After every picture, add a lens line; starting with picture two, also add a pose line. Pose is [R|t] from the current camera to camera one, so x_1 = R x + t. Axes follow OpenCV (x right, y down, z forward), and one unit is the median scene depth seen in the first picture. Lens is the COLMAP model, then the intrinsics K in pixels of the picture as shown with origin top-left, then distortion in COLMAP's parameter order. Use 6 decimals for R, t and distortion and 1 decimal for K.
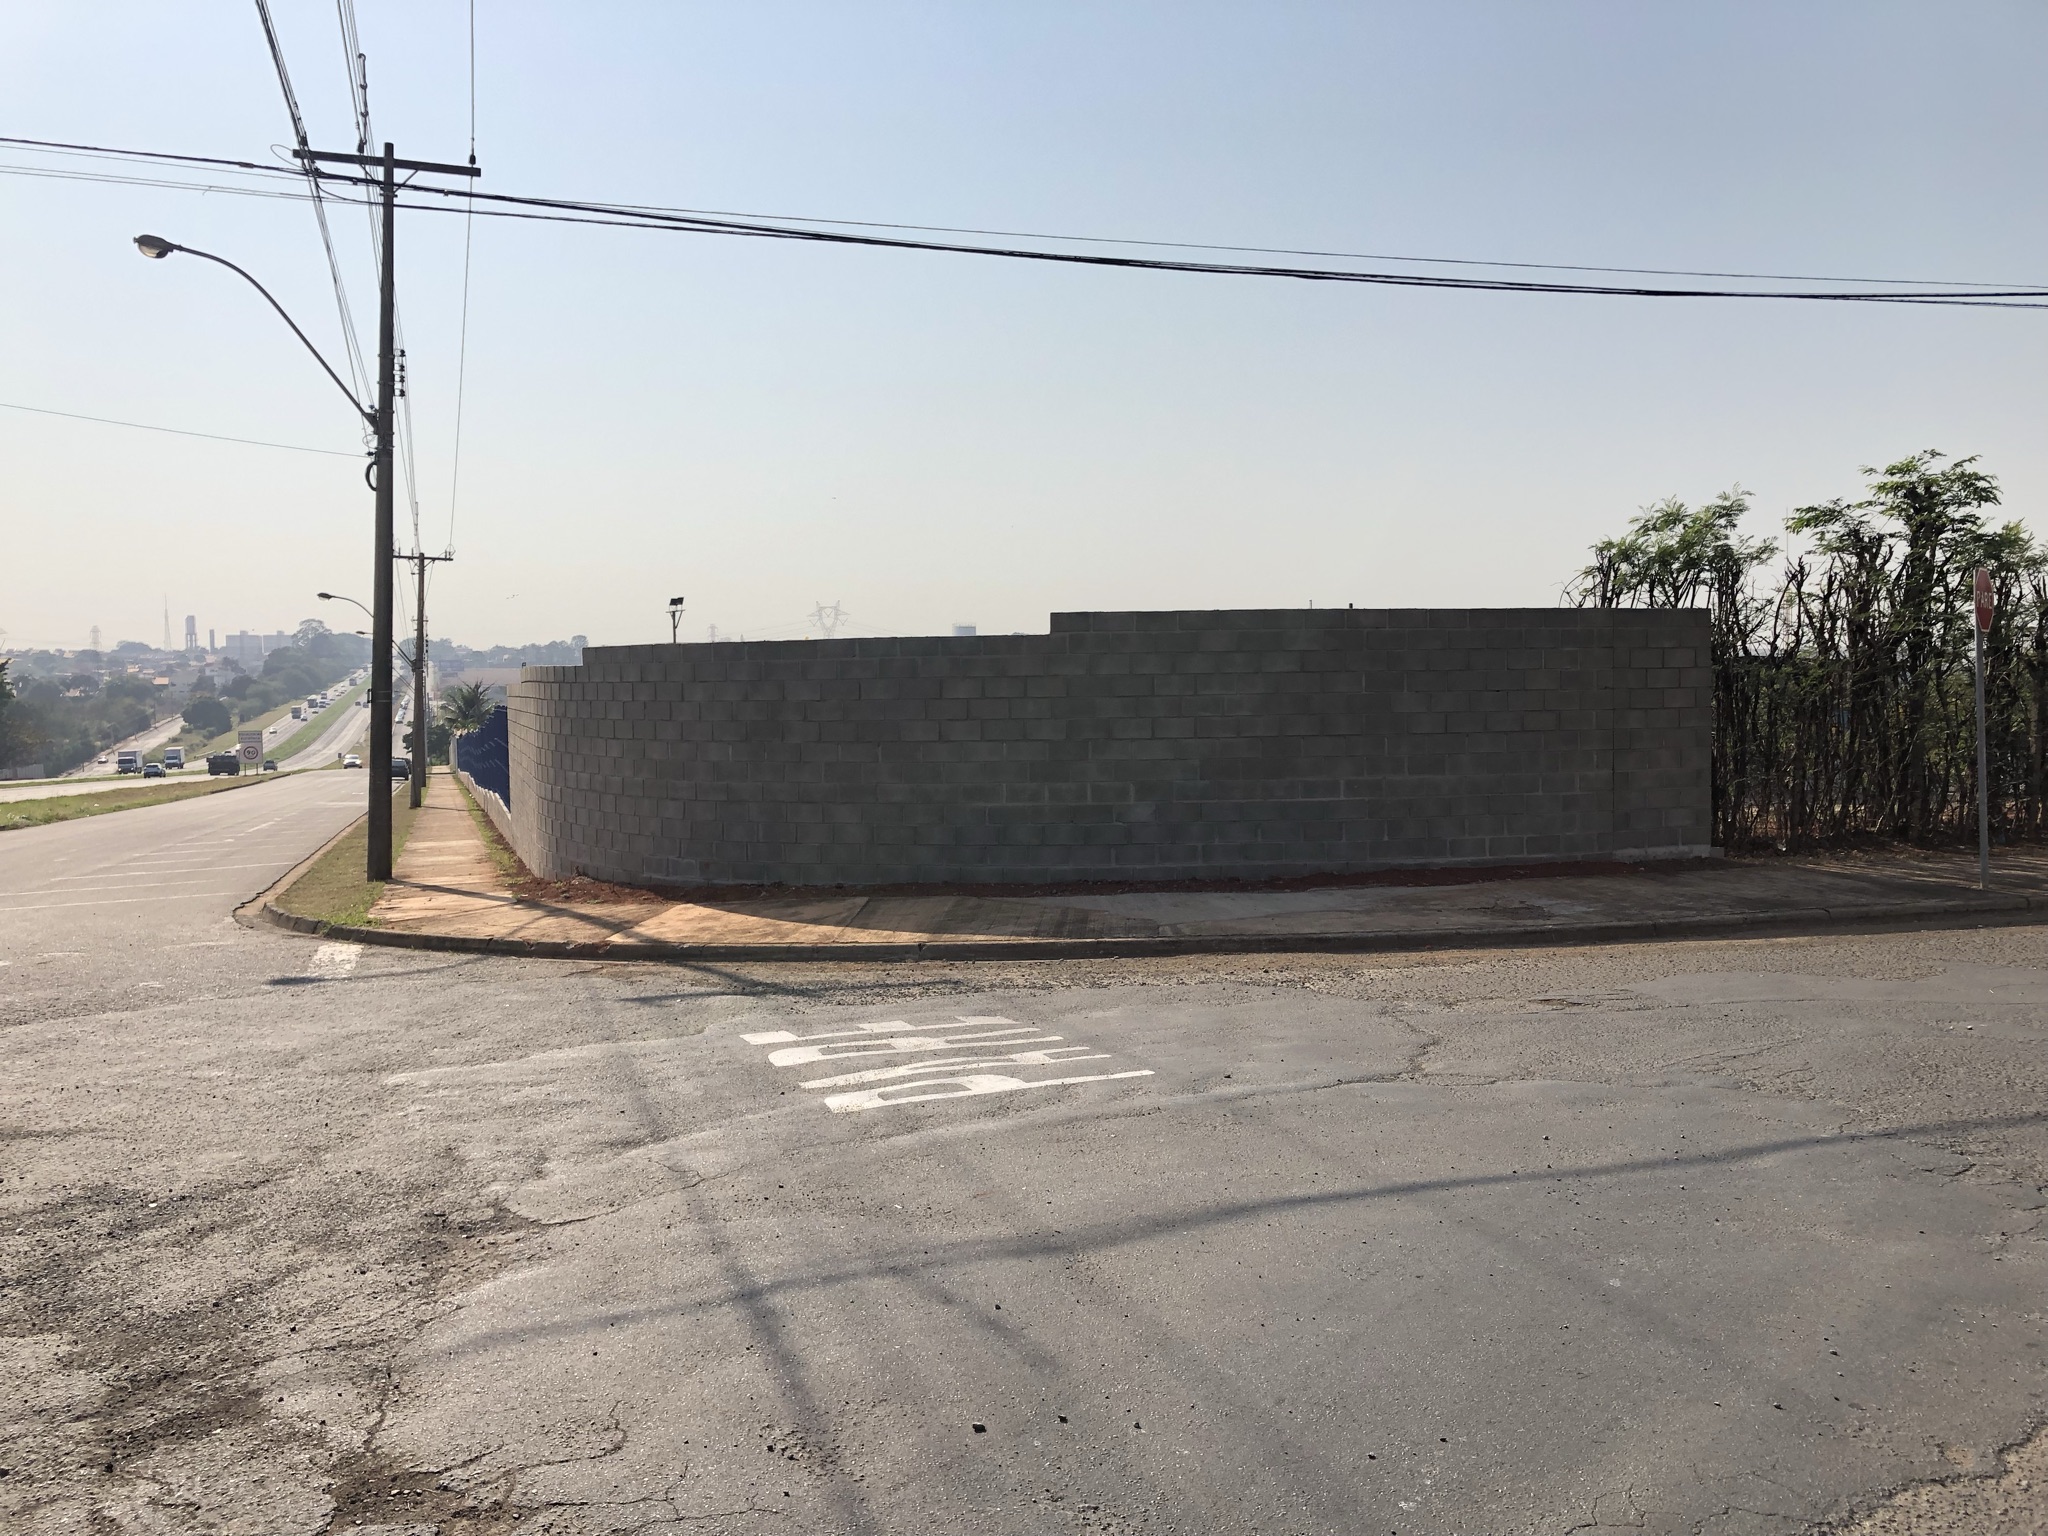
lens RADIAL K [[1693.7, 0, 984.2], [0, 1693.7, 760.8], [0, 0, 1]] dist [0.002005, 0.077531]
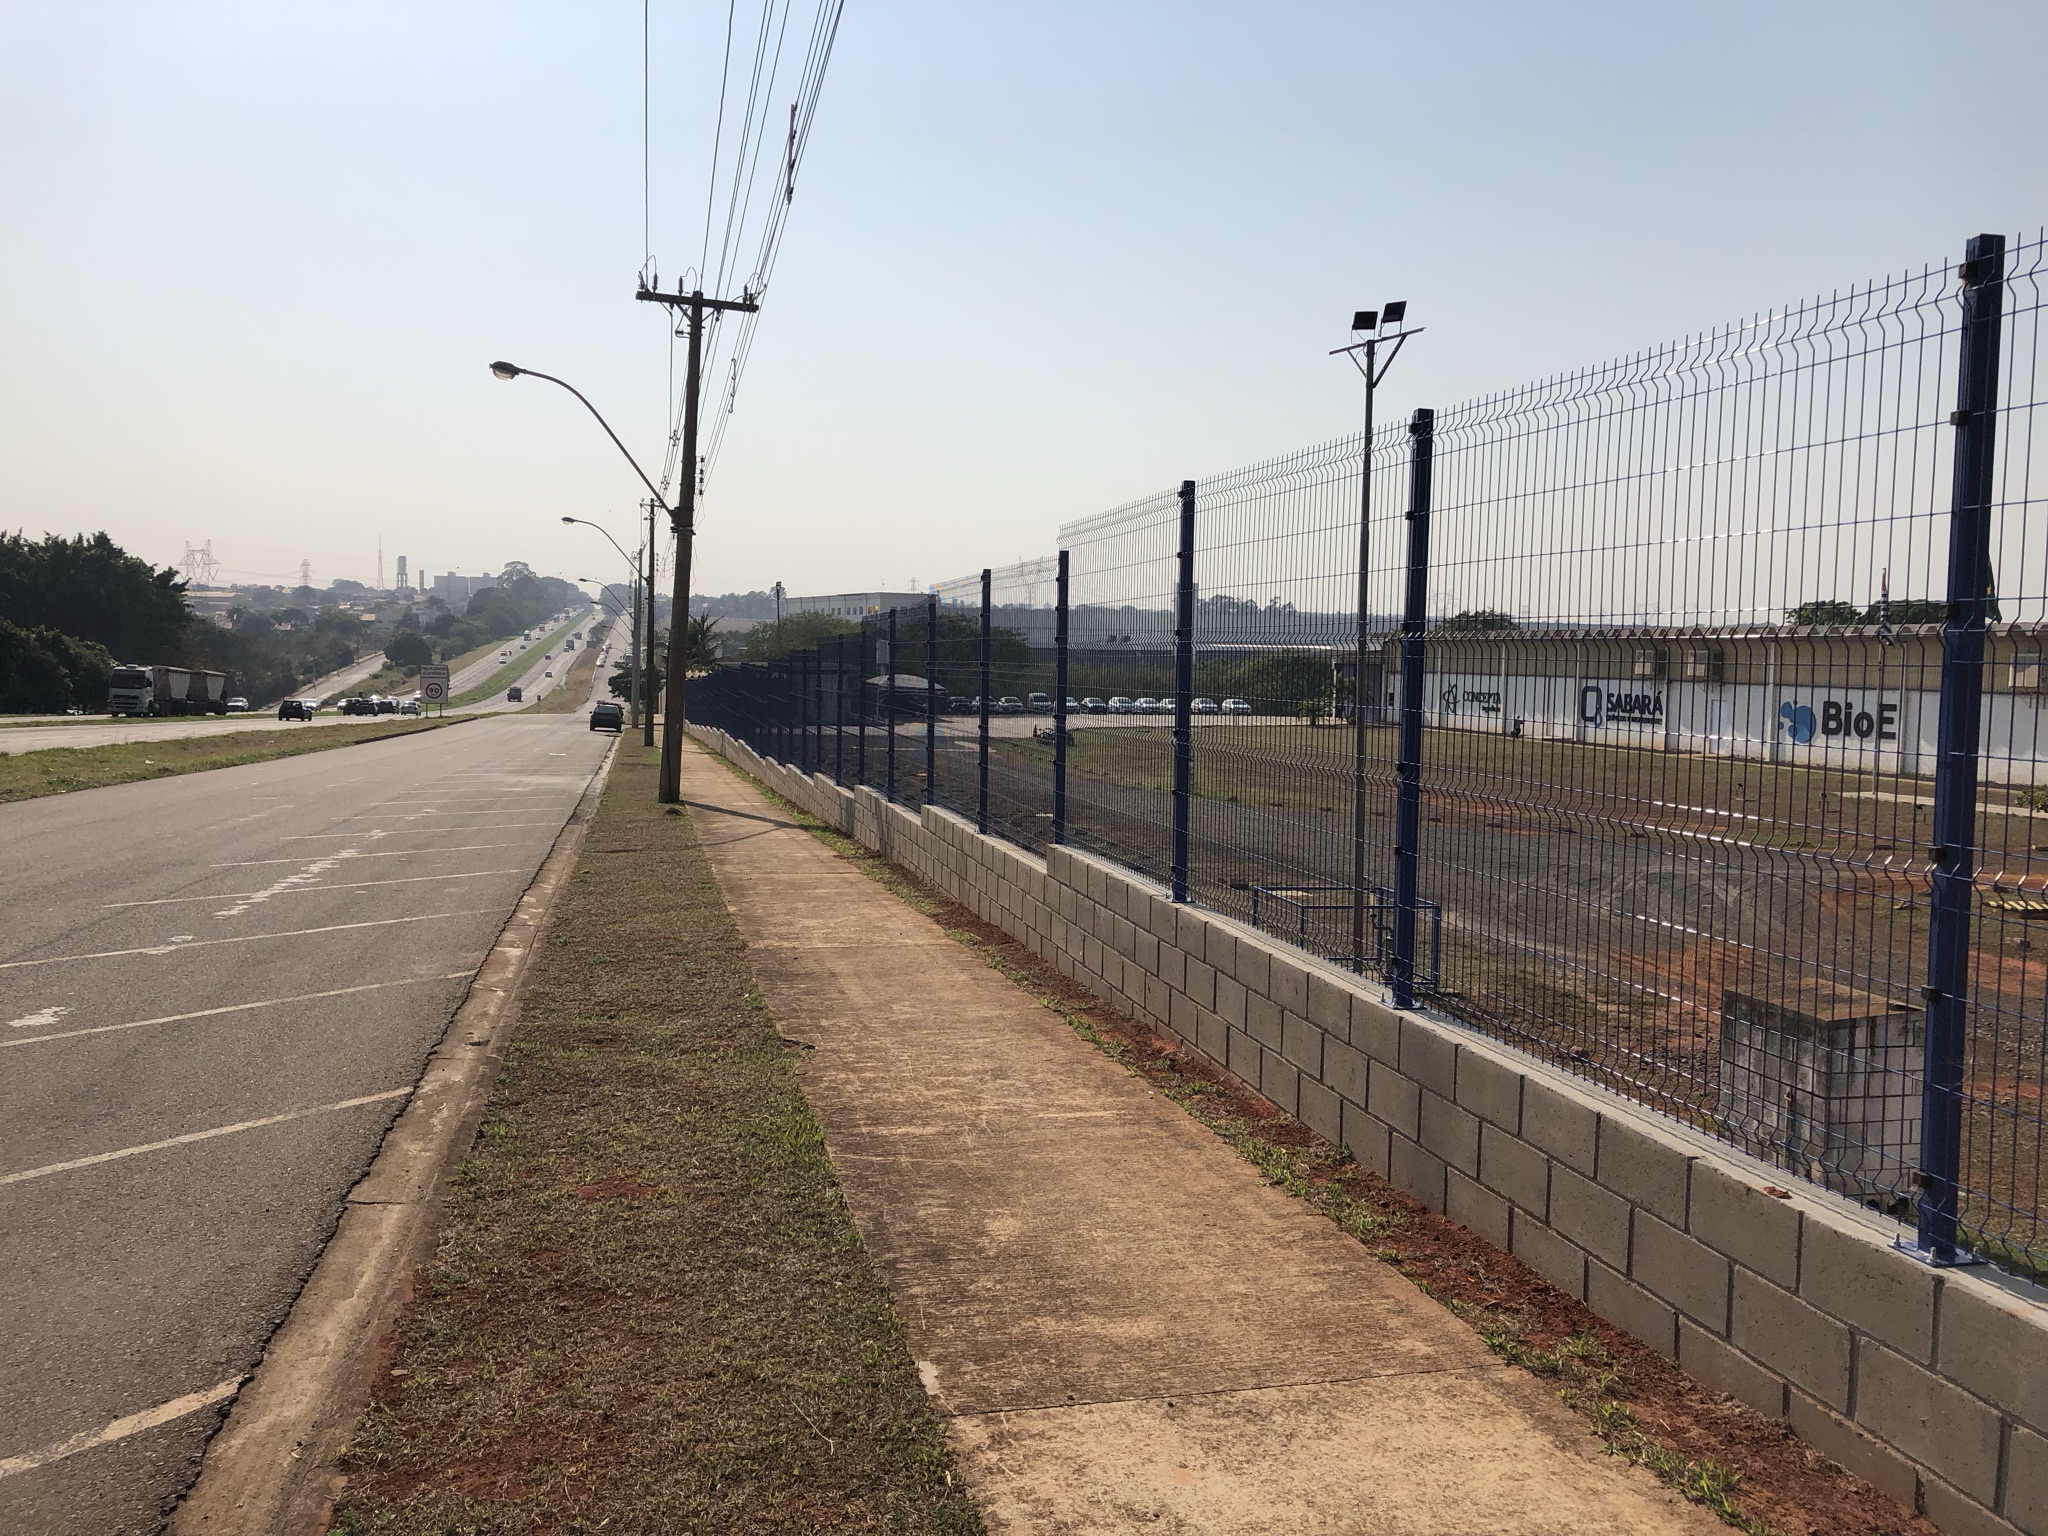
lens RADIAL K [[1689.7, 0, 1027.2], [0, 1689.7, 741.3], [0, 0, 1]] dist [0.021978, 0.001507]
pose [[0.995967, 0.036659, -0.081887, -0.590283], [-0.035802, 0.999288, 0.011908, -0.001989], [0.082265, -0.008928, 0.996571, 1.592118]]
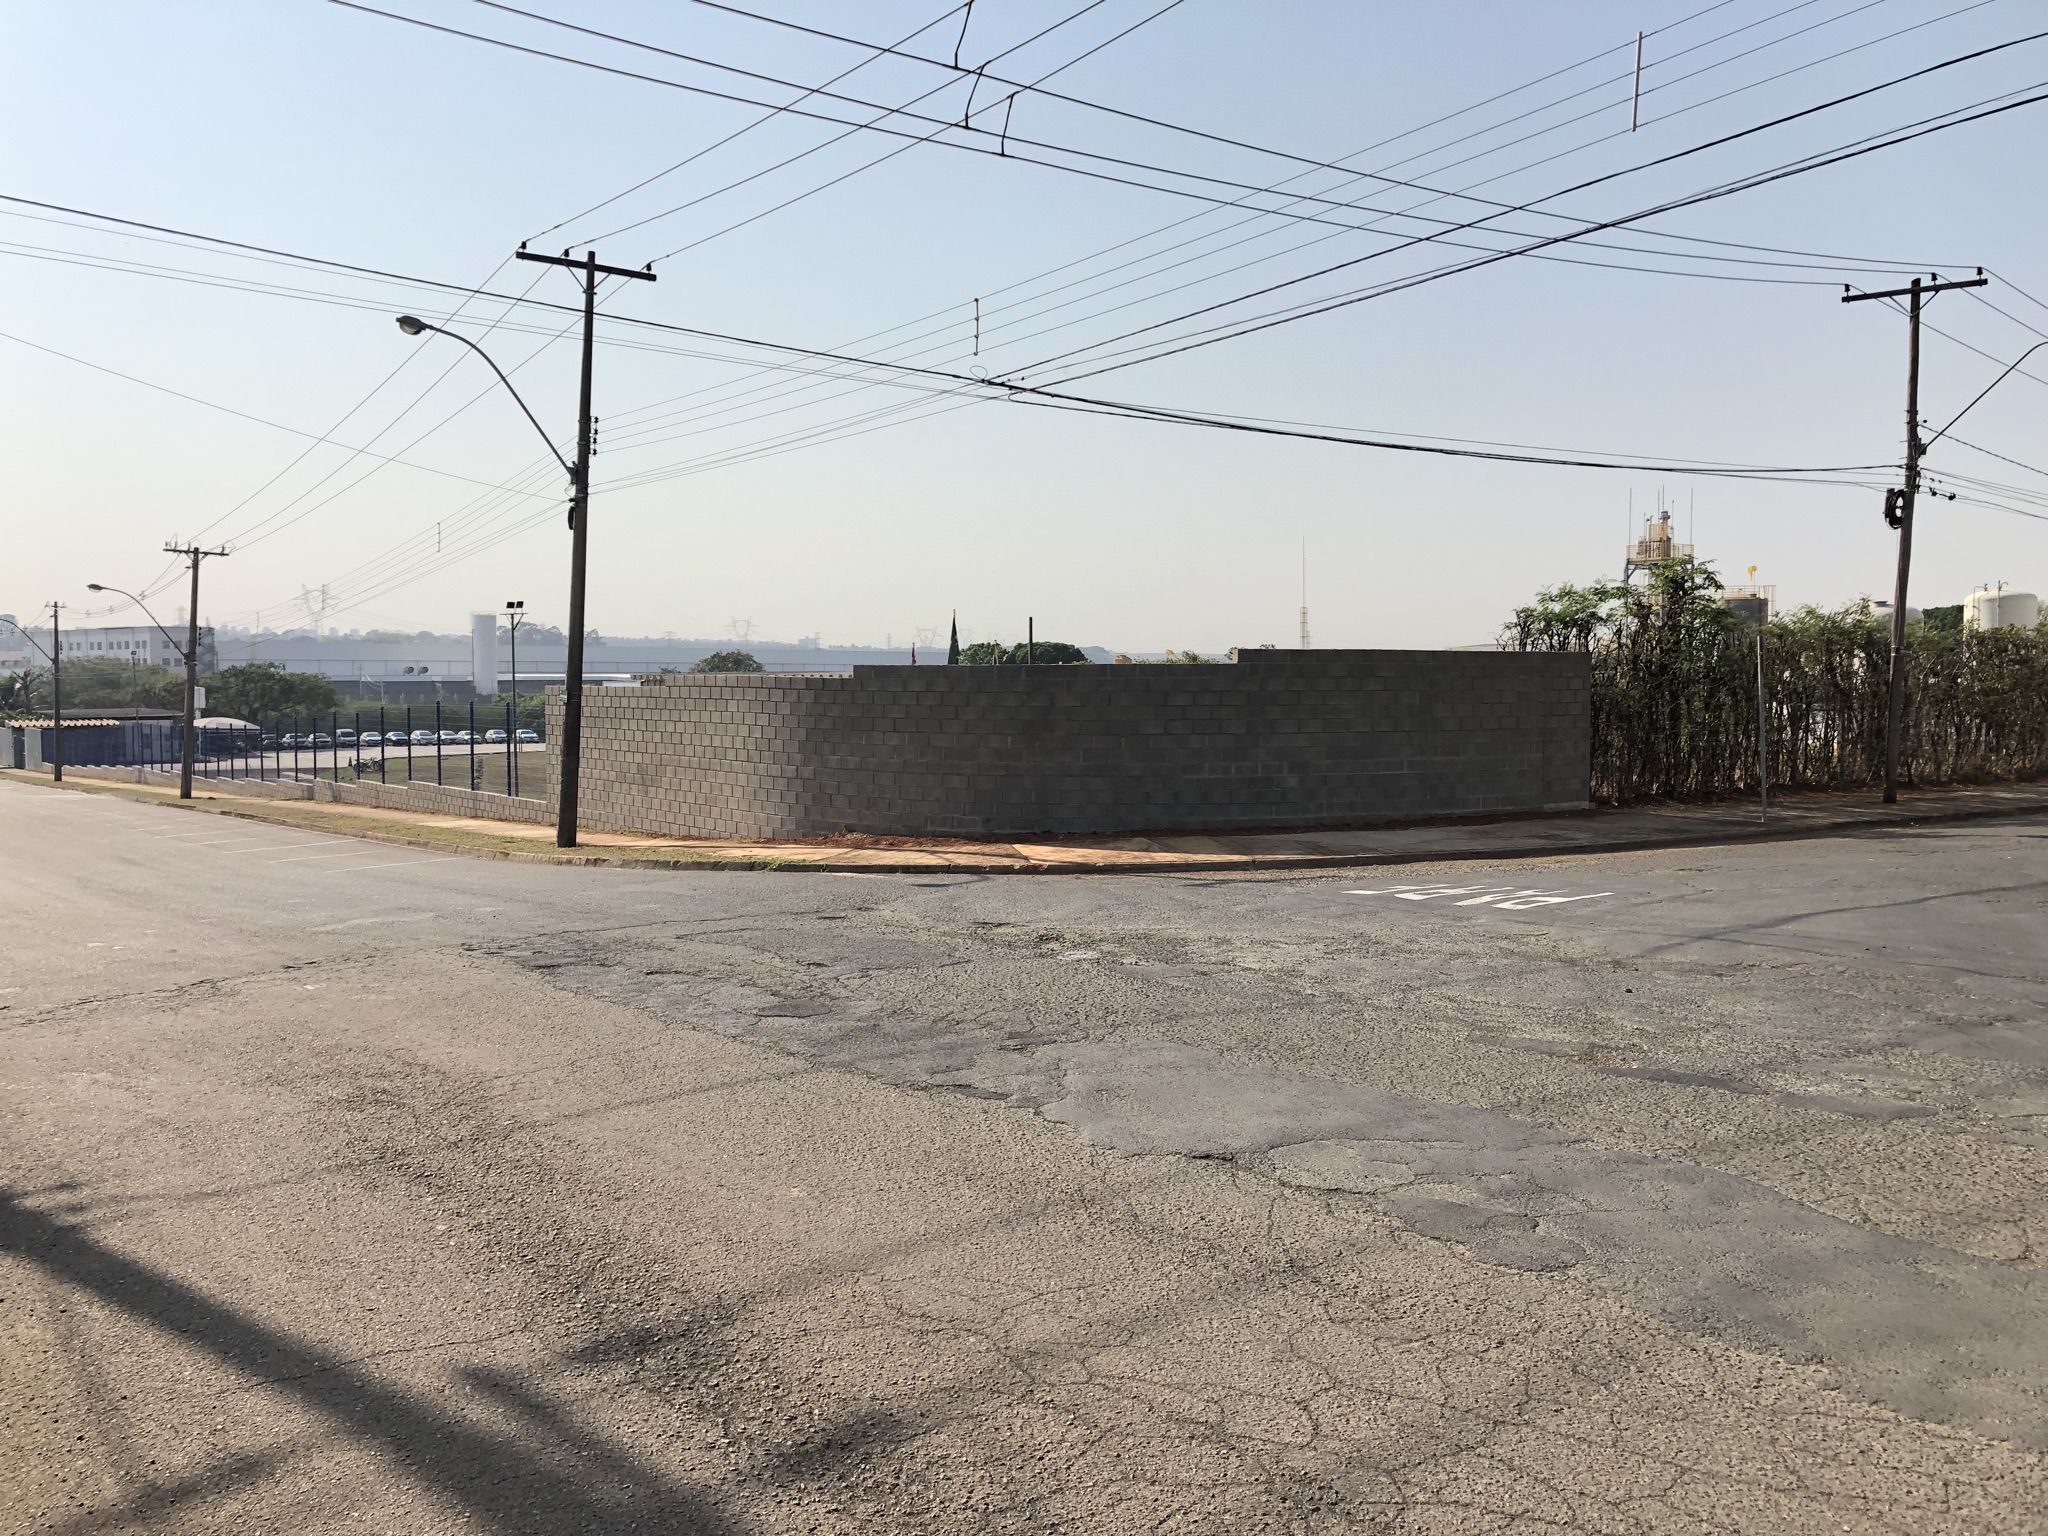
lens RADIAL K [[1682.9, 0, 980.6], [0, 1682.9, 767.7], [0, 0, 1]] dist [0.038741, -0.002461]
pose [[0.957568, -0.002212, 0.288198, -0.544506], [0.000203, 0.999975, 0.007002, 0.006638], [-0.288207, -0.006647, 0.957545, -0.333682]]
